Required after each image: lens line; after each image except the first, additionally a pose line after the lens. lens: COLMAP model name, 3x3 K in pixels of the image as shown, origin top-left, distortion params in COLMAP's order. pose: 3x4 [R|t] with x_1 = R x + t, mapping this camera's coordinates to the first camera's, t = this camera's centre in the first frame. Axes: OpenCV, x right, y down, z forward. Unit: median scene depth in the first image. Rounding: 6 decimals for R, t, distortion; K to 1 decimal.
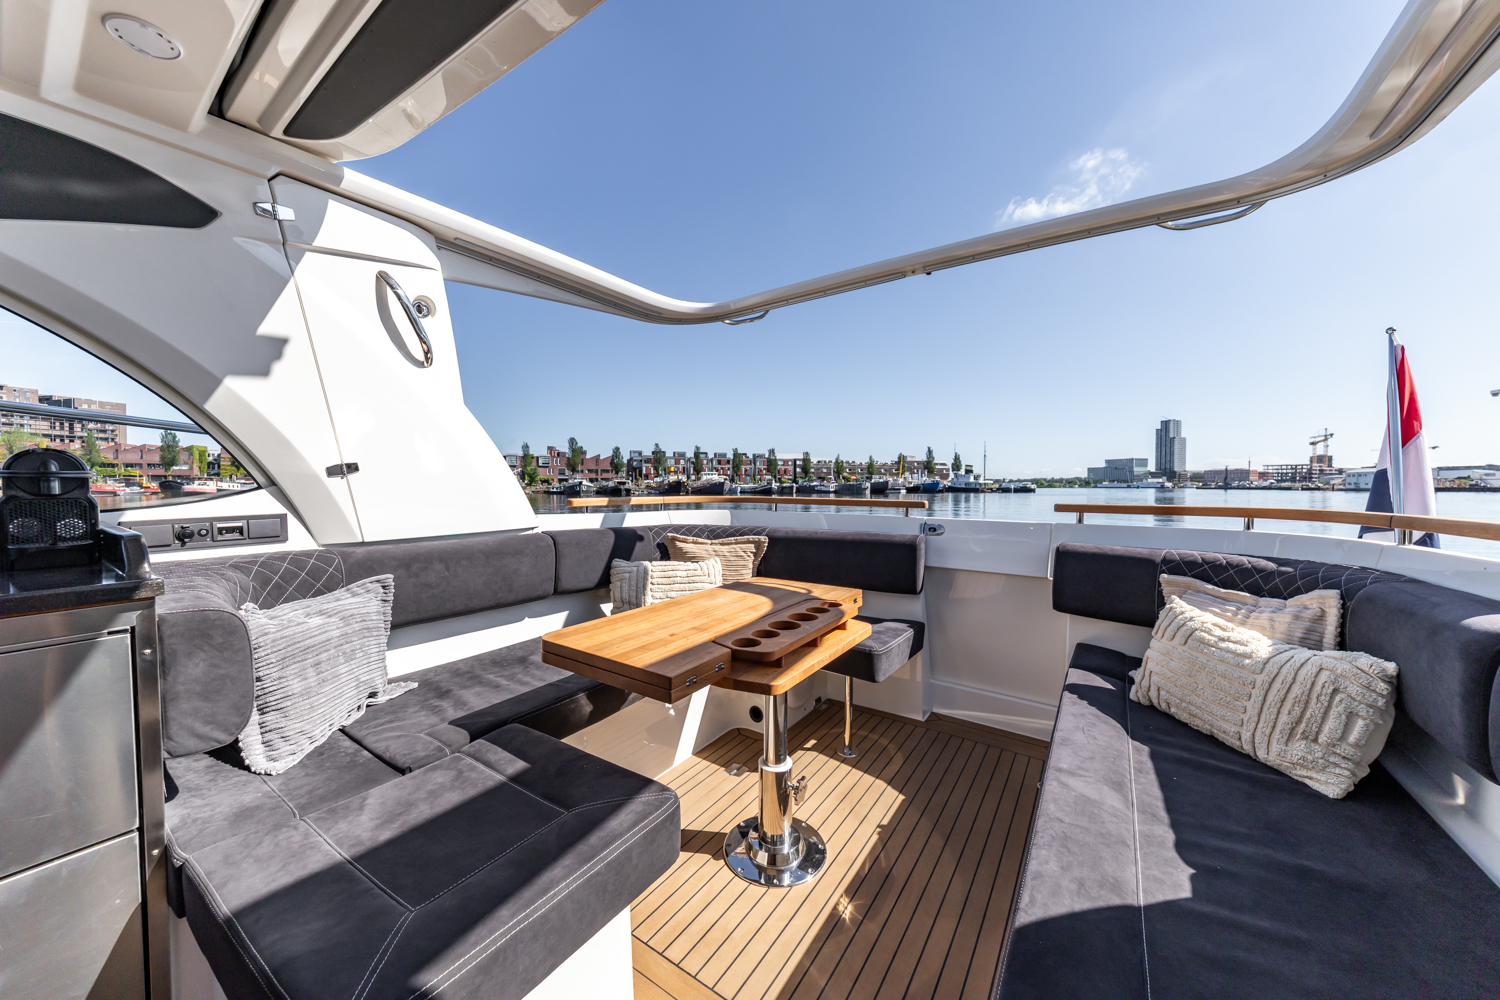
lens RADIAL K [[512.6, 0, 745.0], [0, 512.6, 494.3], [0, 0, 1]] dist [0.028460, -0.023056]
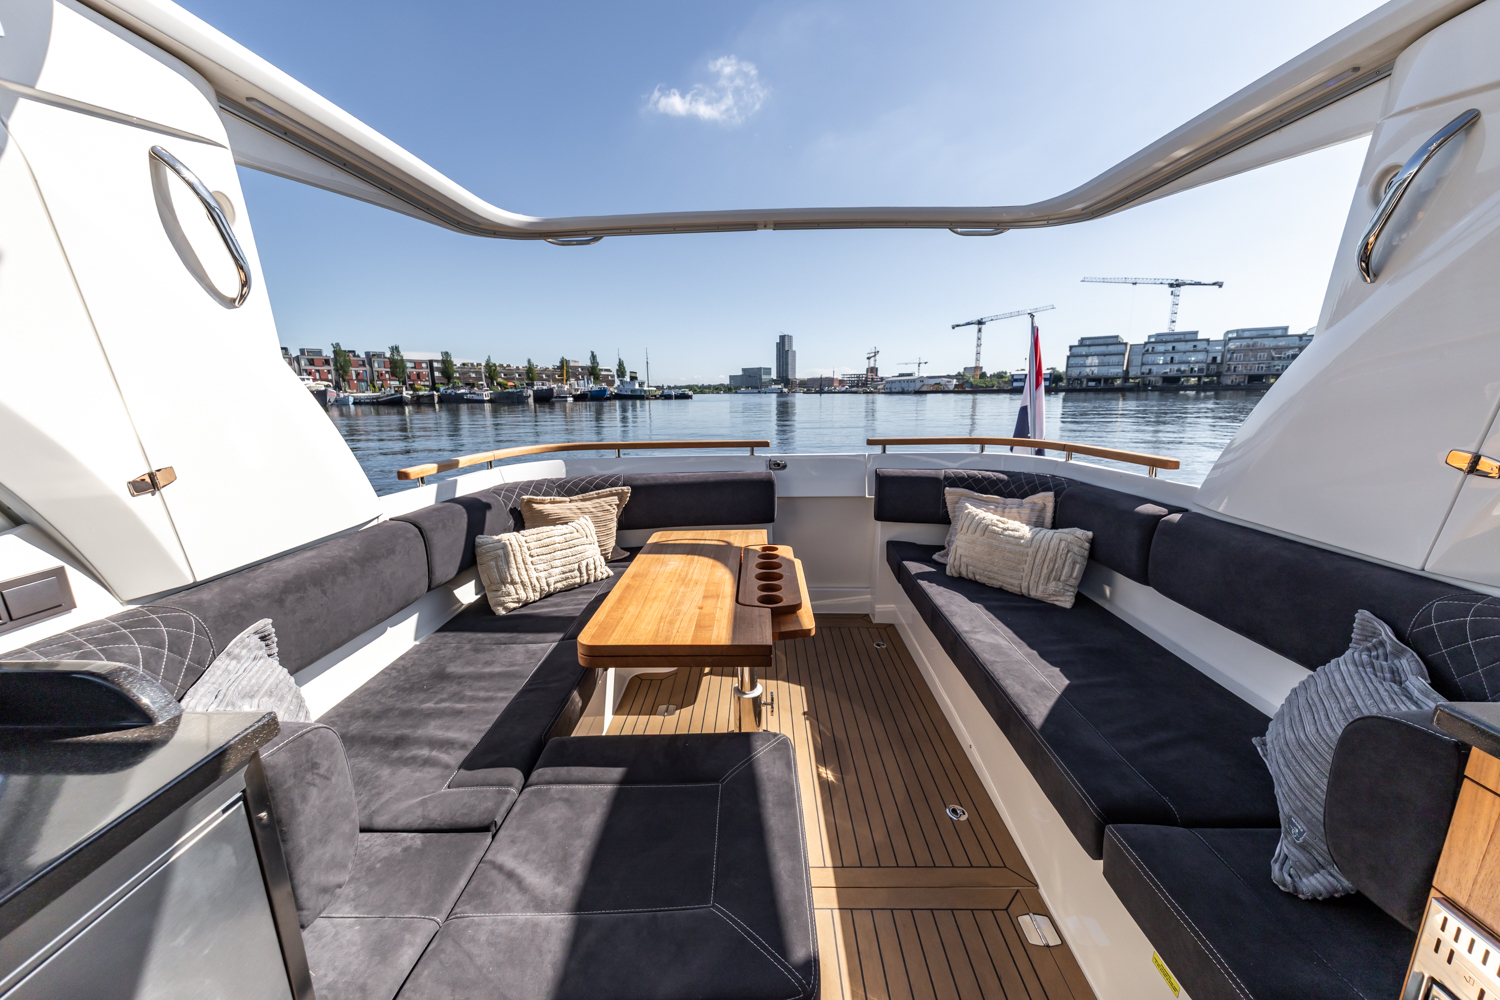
lens RADIAL K [[533.9, 0, 753.2], [0, 533.9, 504.2], [0, 0, 1]] dist [0.009661, -0.009794]
pose [[0.808345, -0.127987, 0.574628, -0.497557], [0.017562, 0.980890, 0.193769, -0.107695], [-0.588447, -0.146541, 0.795145, 0.079451]]
